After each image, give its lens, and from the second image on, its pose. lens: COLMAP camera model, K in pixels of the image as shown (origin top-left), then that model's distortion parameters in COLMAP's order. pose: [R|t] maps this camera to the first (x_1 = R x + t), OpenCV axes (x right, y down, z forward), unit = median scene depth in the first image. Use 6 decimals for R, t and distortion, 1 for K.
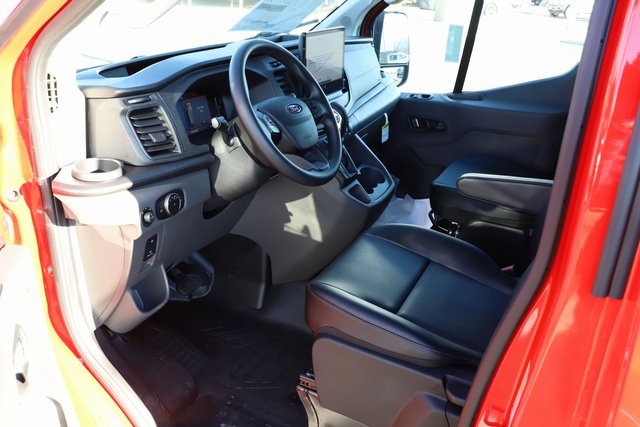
lens RADIAL K [[653.0, 0, 320.0], [0, 653.0, 213.5], [0, 0, 1]] dist [-0.006209, -0.001567]
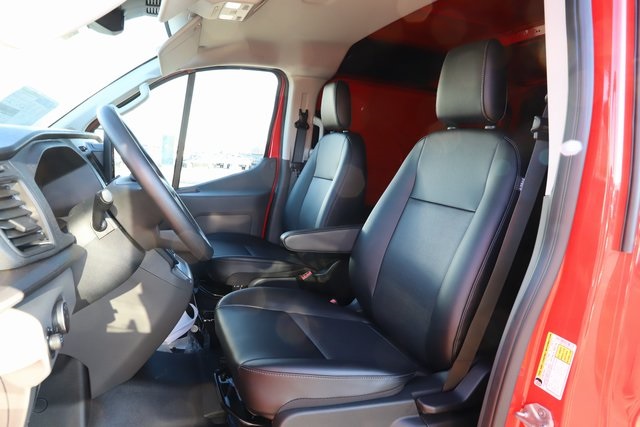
lens RADIAL K [[435.8, 0, 320.0], [0, 435.8, 213.5], [0, 0, 1]] dist [-0.126837, 0.079848]
pose [[0.681674, -0.109521, 0.723413, -0.218821], [0.241692, 0.966936, -0.081358, -0.011890], [-0.690584, 0.230303, 0.685605, 0.309840]]
